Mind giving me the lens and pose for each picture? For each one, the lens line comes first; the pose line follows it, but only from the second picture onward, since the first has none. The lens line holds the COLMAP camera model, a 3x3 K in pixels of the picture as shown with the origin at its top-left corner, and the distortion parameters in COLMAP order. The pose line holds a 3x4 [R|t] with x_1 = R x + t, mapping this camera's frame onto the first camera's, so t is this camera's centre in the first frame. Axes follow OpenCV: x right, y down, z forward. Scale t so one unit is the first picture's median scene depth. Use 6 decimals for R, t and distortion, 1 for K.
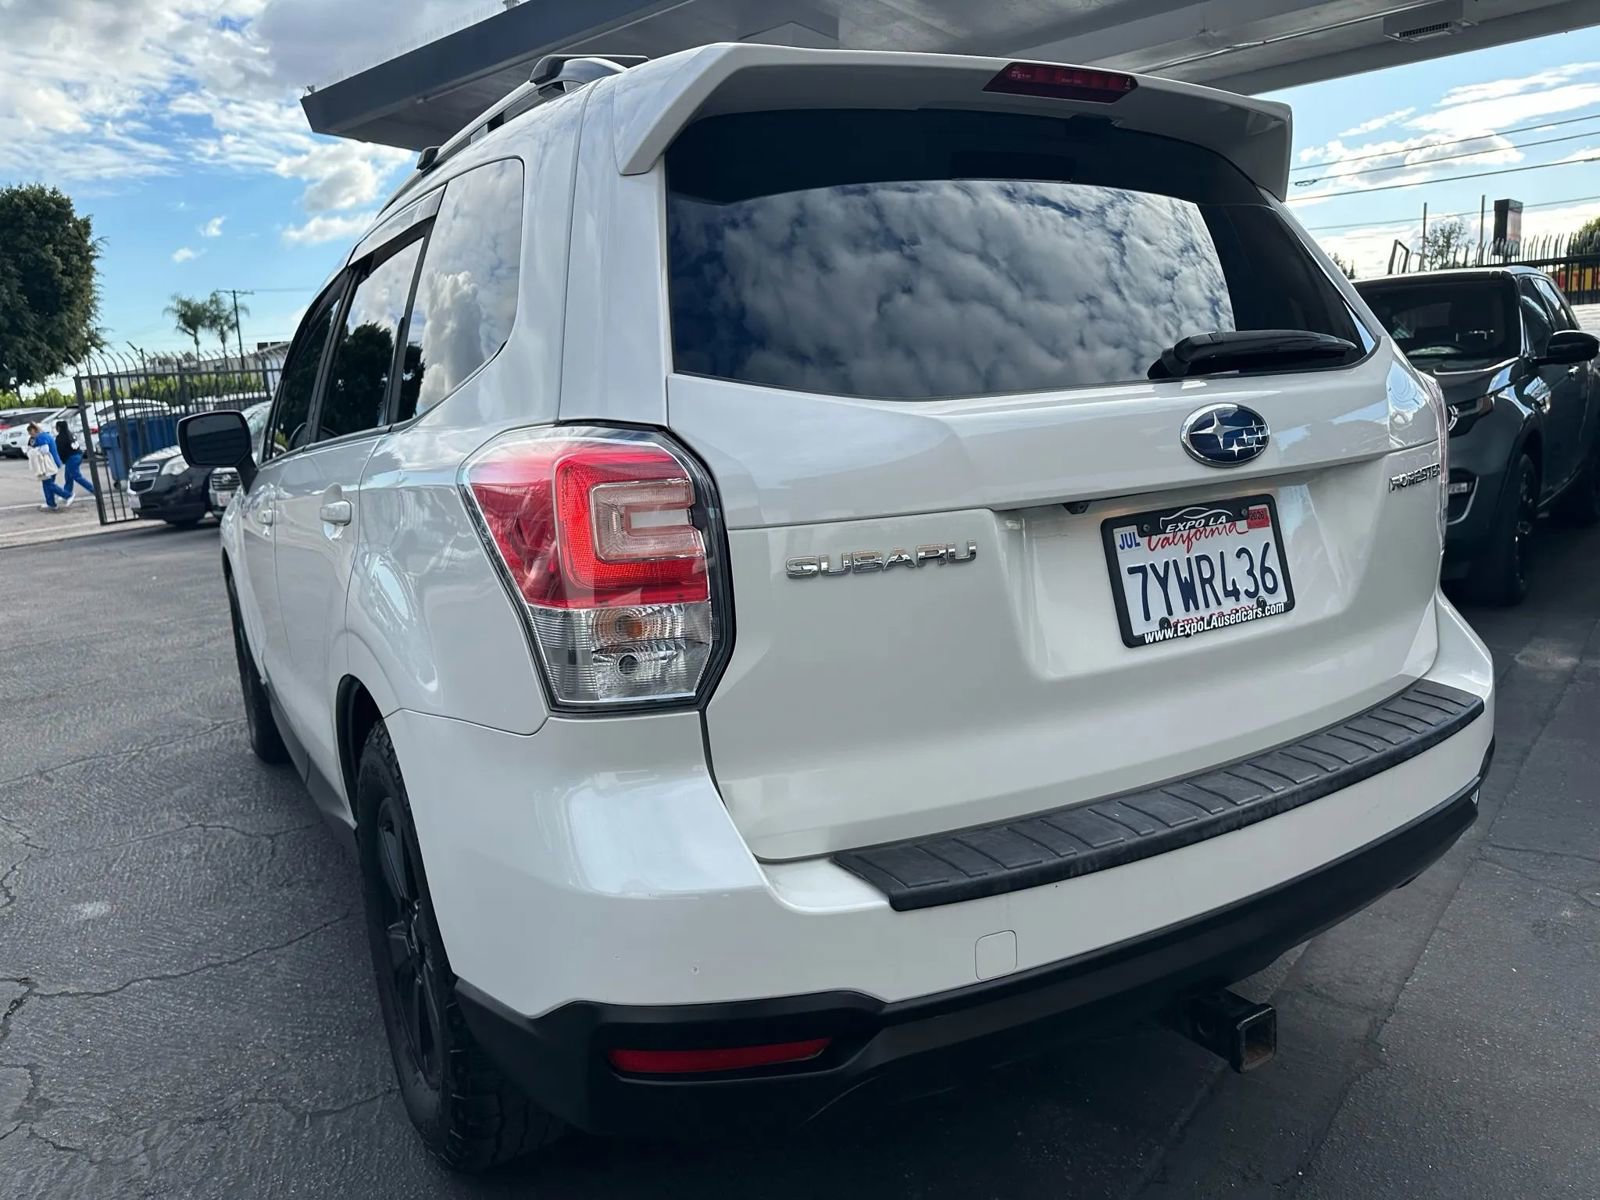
lens RADIAL K [[1107.8, 0, 799.5], [0, 1107.8, 668.5], [0, 0, 1]] dist [0.000778, -0.002495]
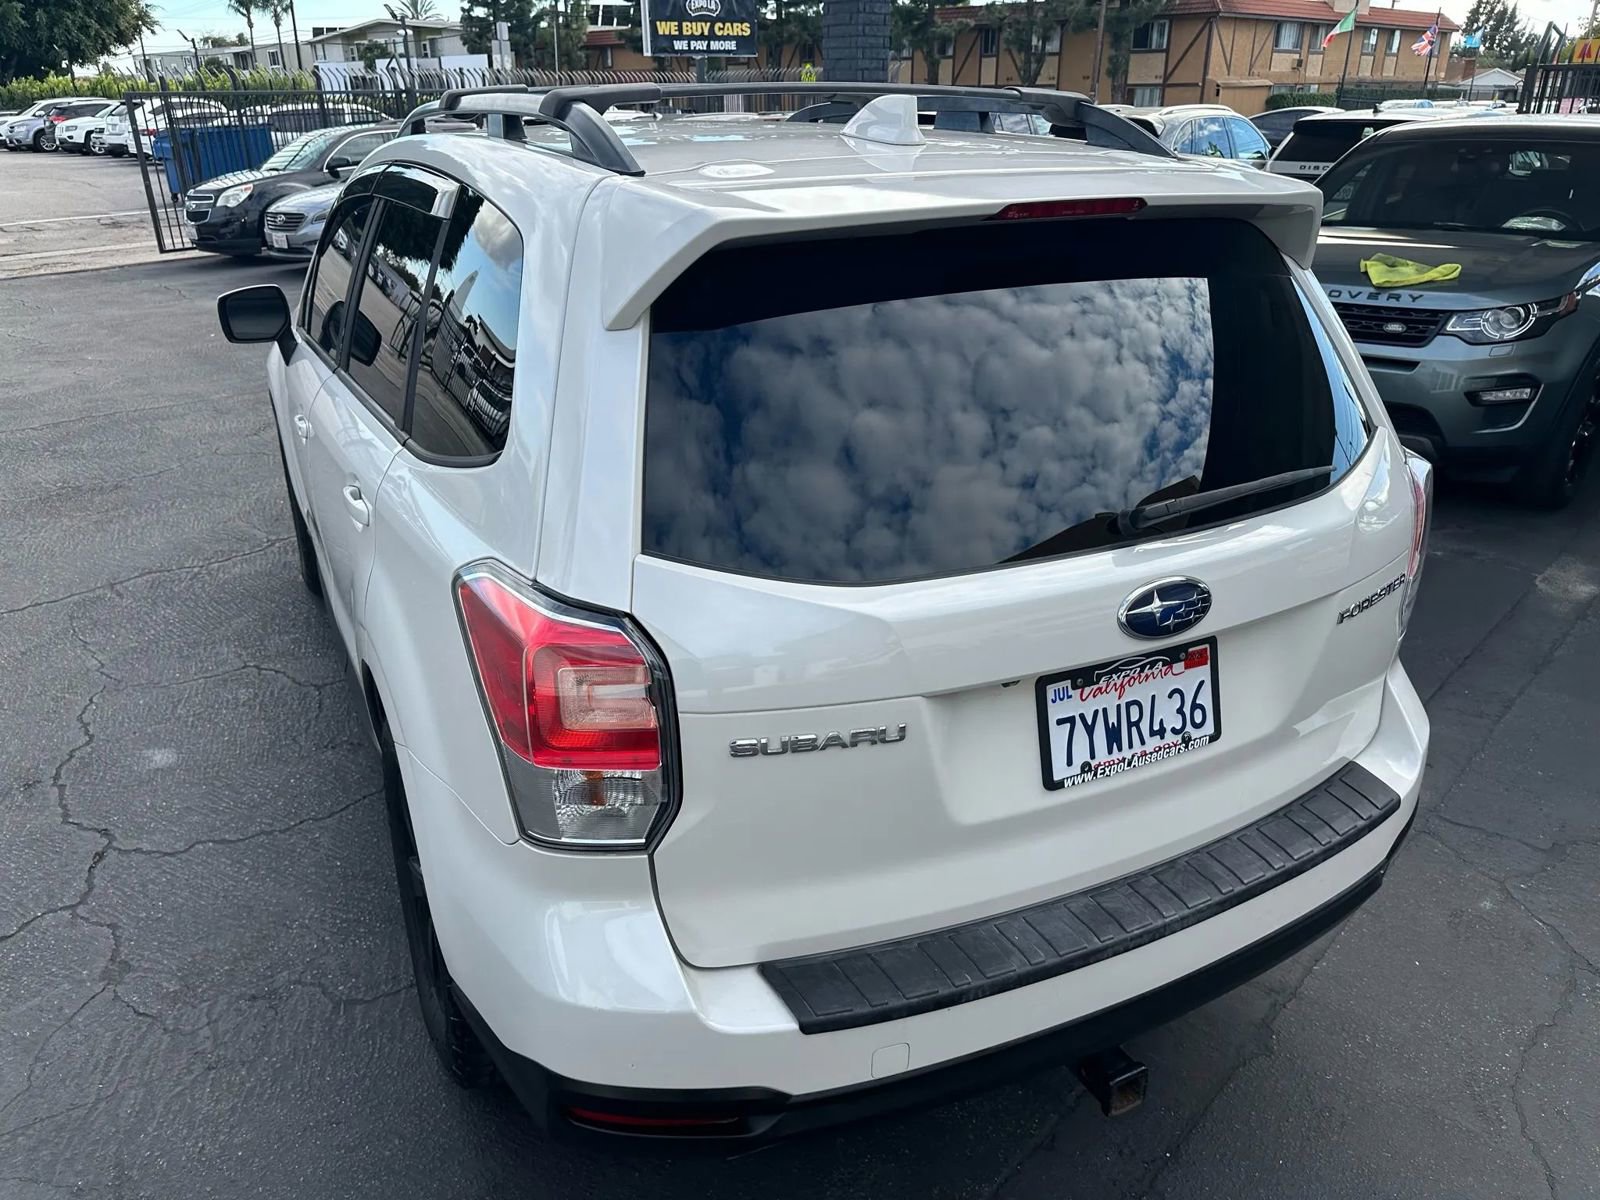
lens RADIAL K [[1083.5, 0, 792.5], [0, 1083.5, 669.8], [0, 0, 1]] dist [0.008124, -0.007722]
pose [[0.995776, 0.083688, -0.037762, 0.053543], [-0.073370, 0.972582, 0.220683, -0.254853], [0.055195, -0.216980, 0.974614, -0.028856]]
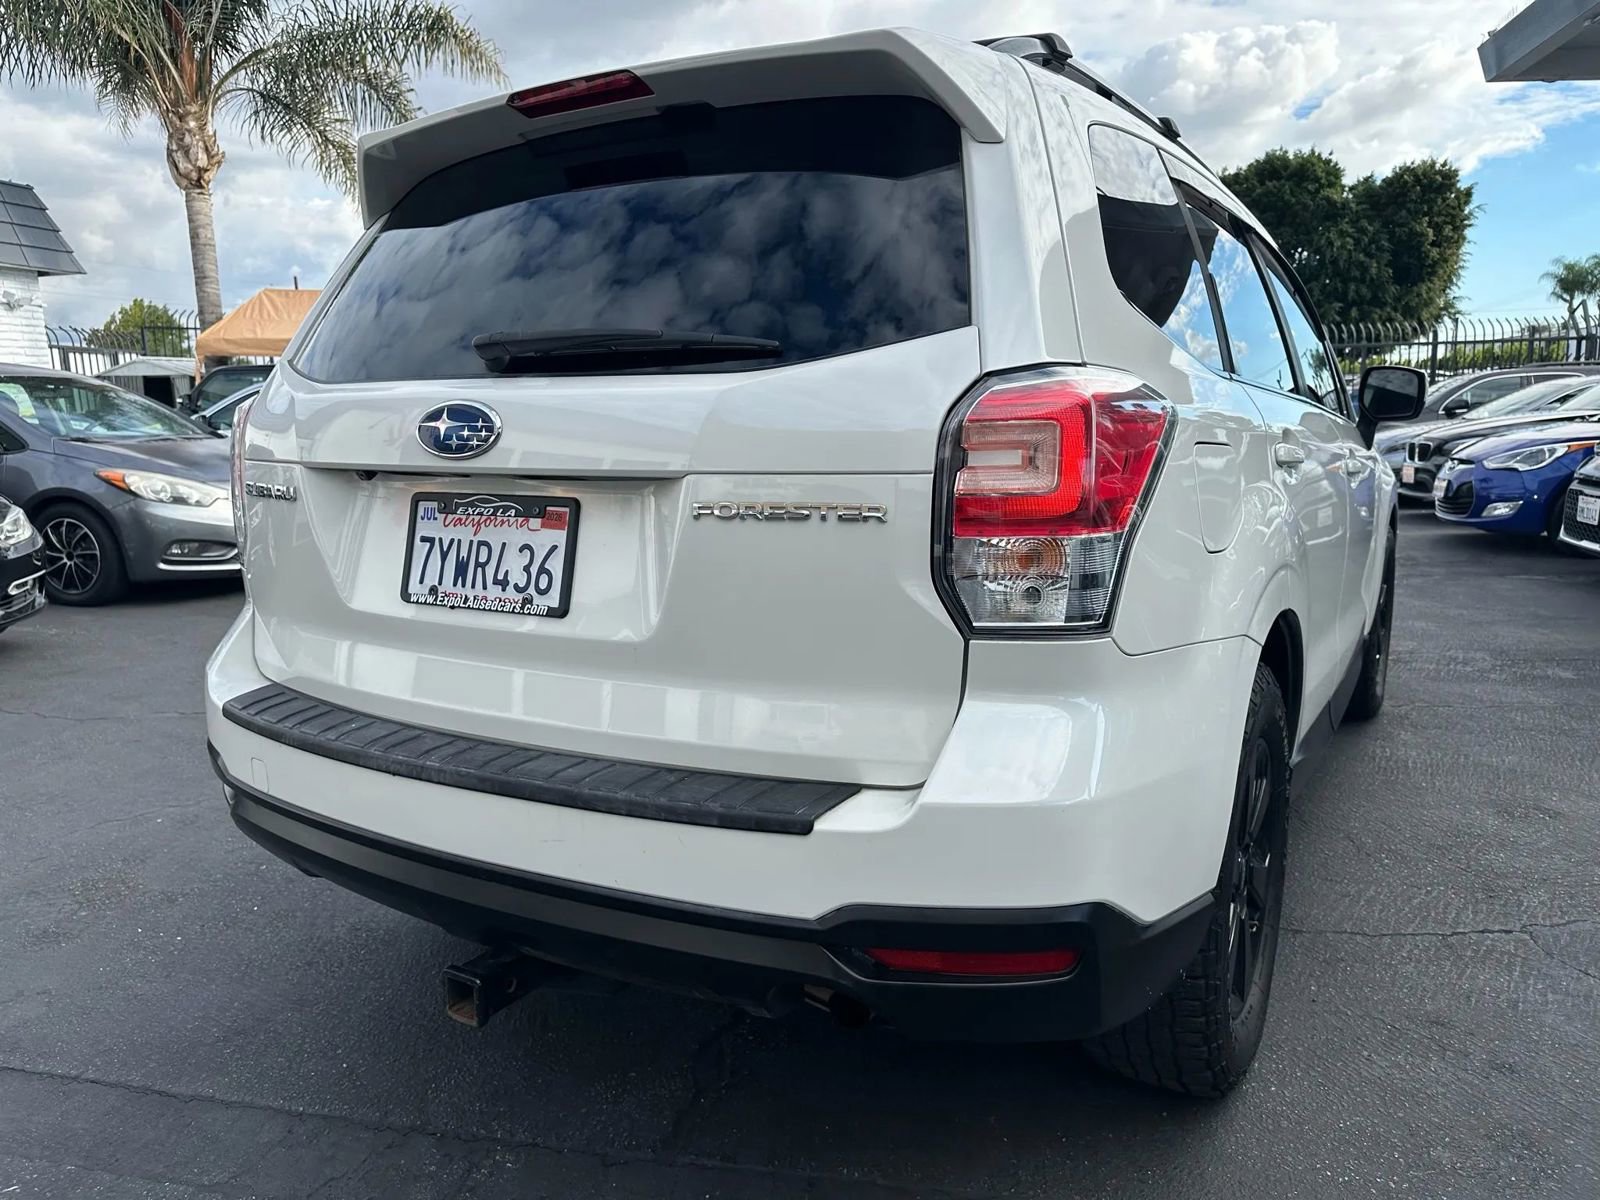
lens RADIAL K [[1103.4, 0, 791.5], [0, 1103.4, 668.3], [0, 0, 1]] dist [0.006673, -0.006679]
pose [[0.491225, 0.253422, -0.833352, 1.086201], [-0.231550, 0.960308, 0.155540, -0.165617], [0.839692, 0.116557, 0.530407, 0.520393]]
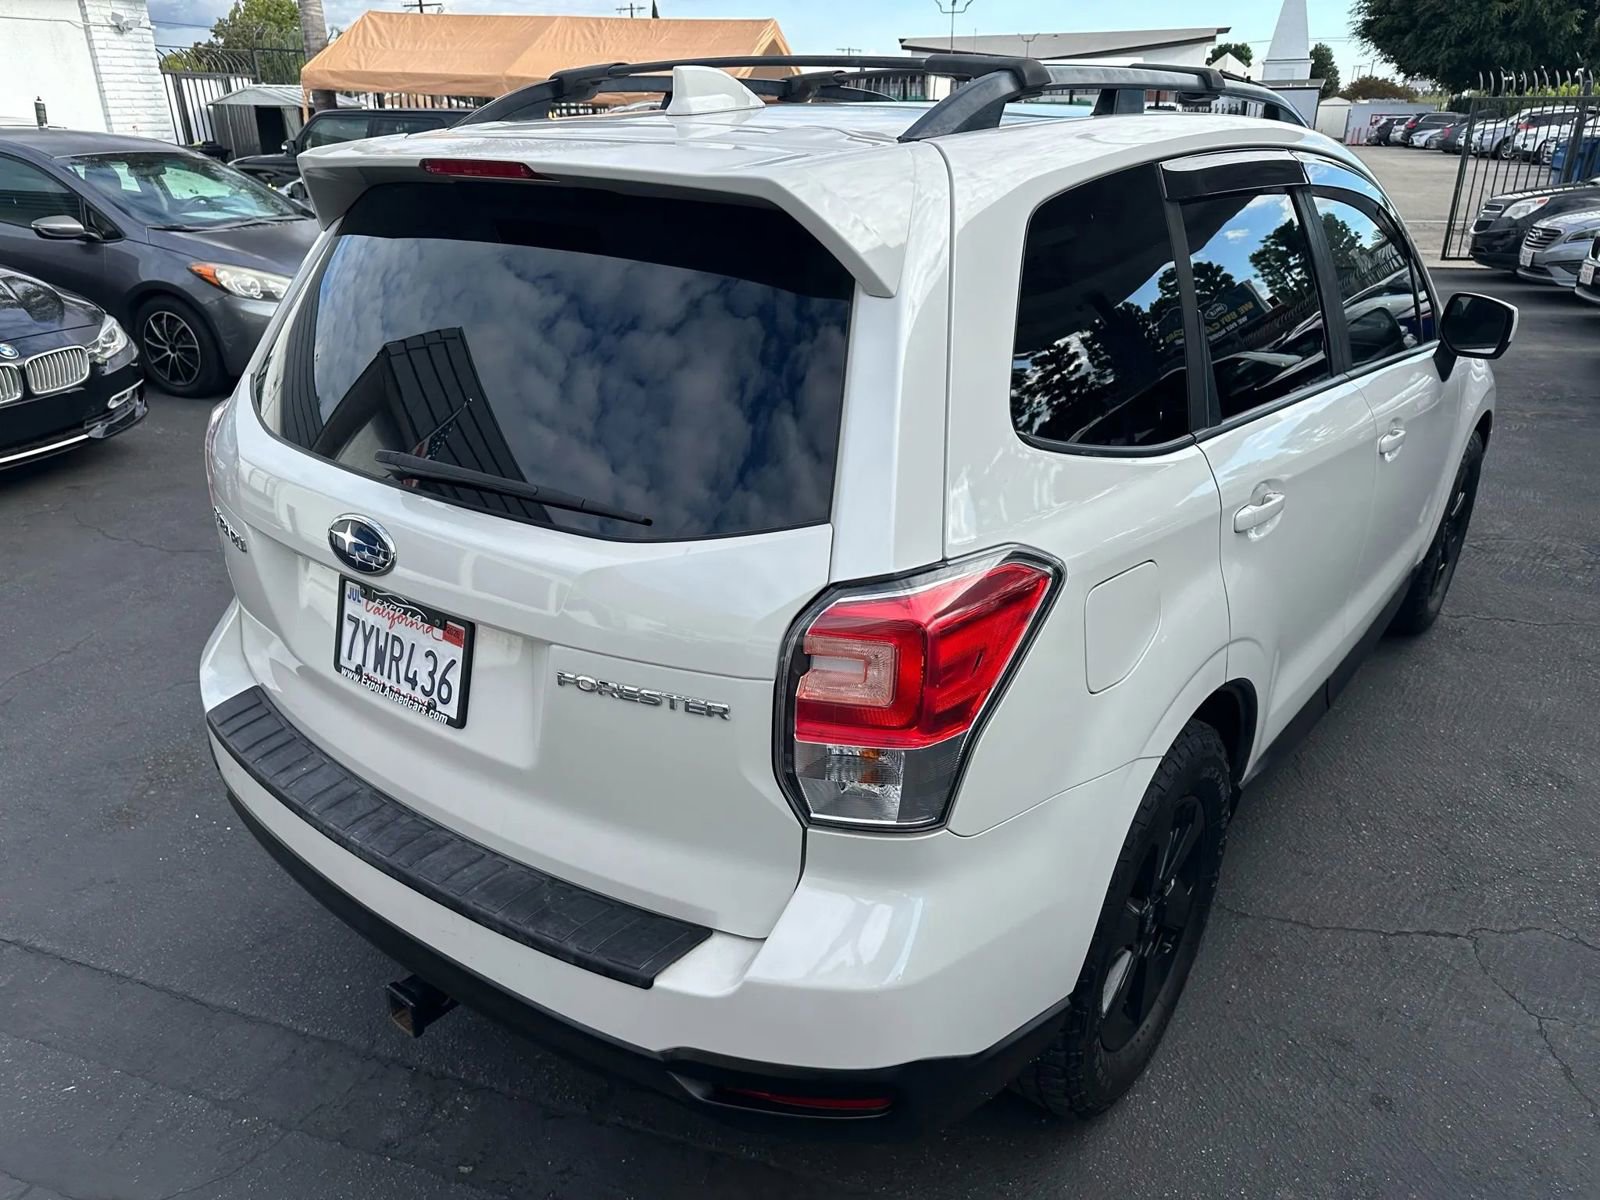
lens RADIAL K [[1083.5, 0, 792.5], [0, 1083.5, 669.8], [0, 0, 1]] dist [0.008124, -0.007722]
pose [[0.386974, 0.469607, -0.793549, 1.073256], [-0.258652, 0.881329, 0.395422, -0.467237], [0.885071, 0.052235, 0.462516, 0.634131]]
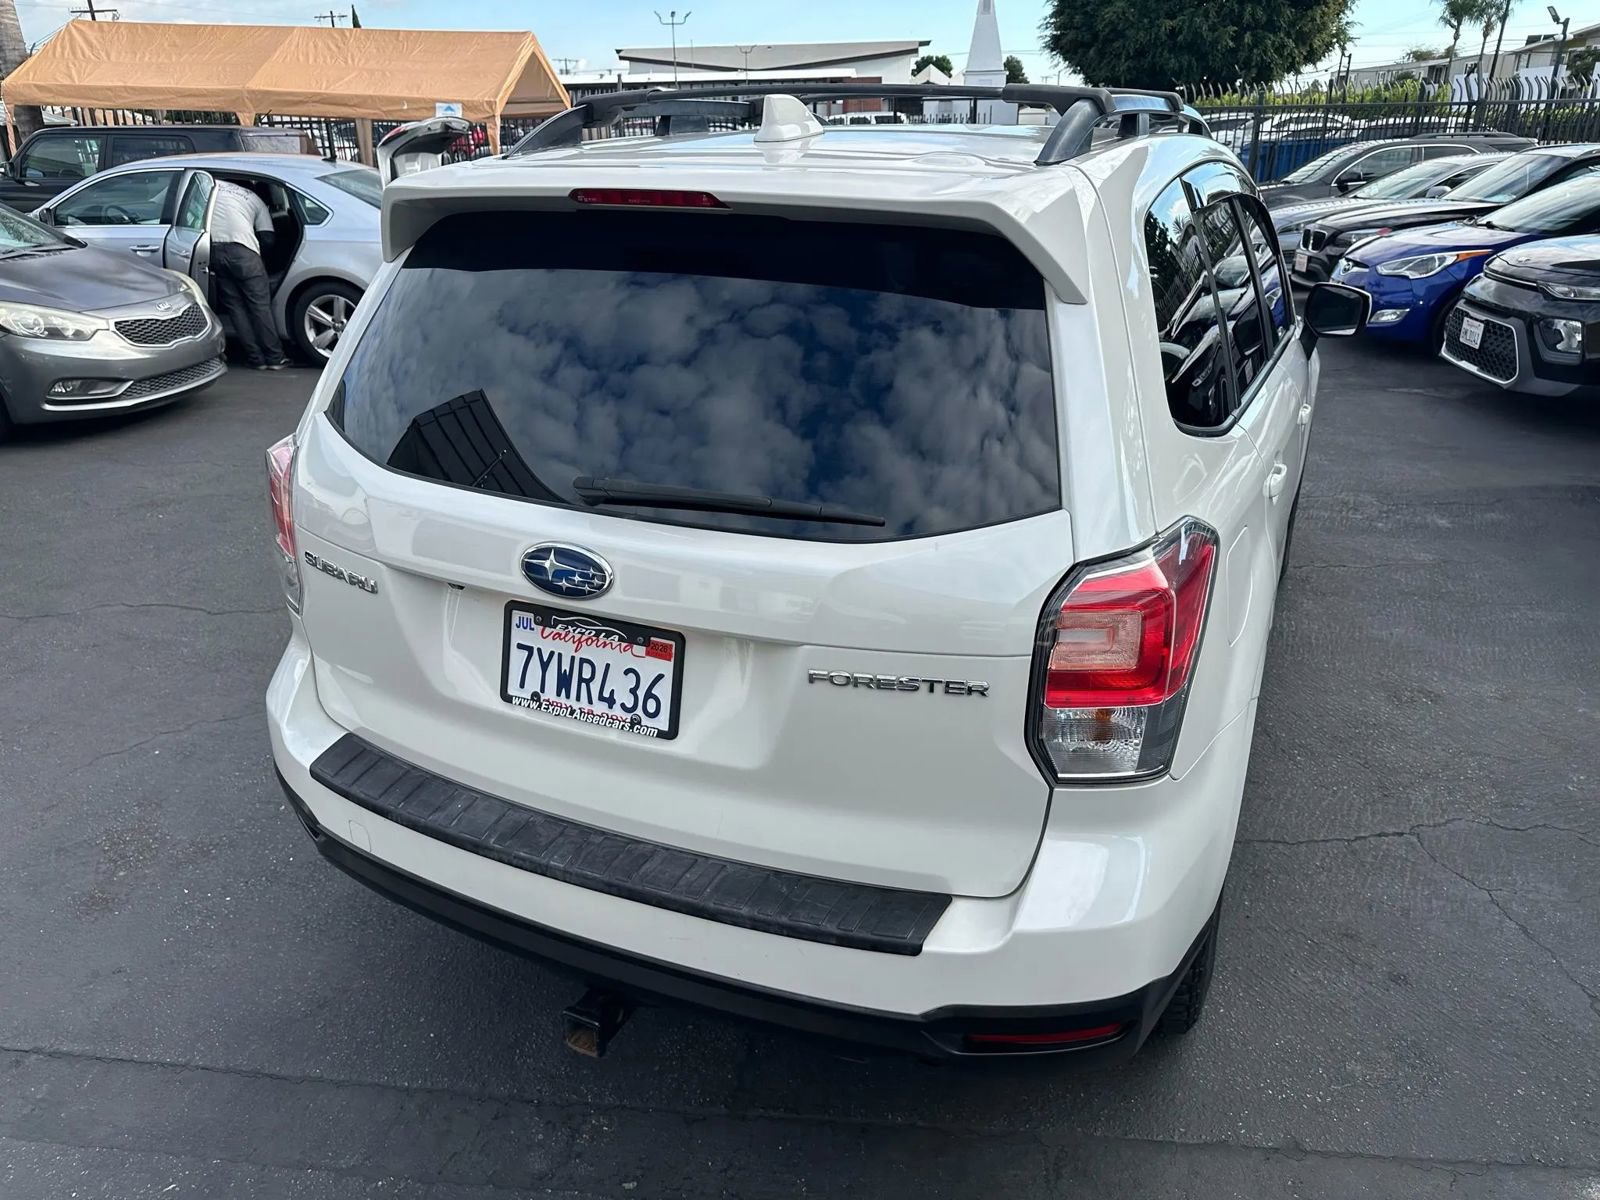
lens RADIAL K [[1083.5, 0, 792.5], [0, 1083.5, 669.8], [0, 0, 1]] dist [0.008124, -0.007722]
pose [[0.578279, 0.412527, -0.703857, 0.972348], [-0.234606, 0.910385, 0.340822, -0.398477], [0.781379, -0.031961, 0.623238, 0.344526]]
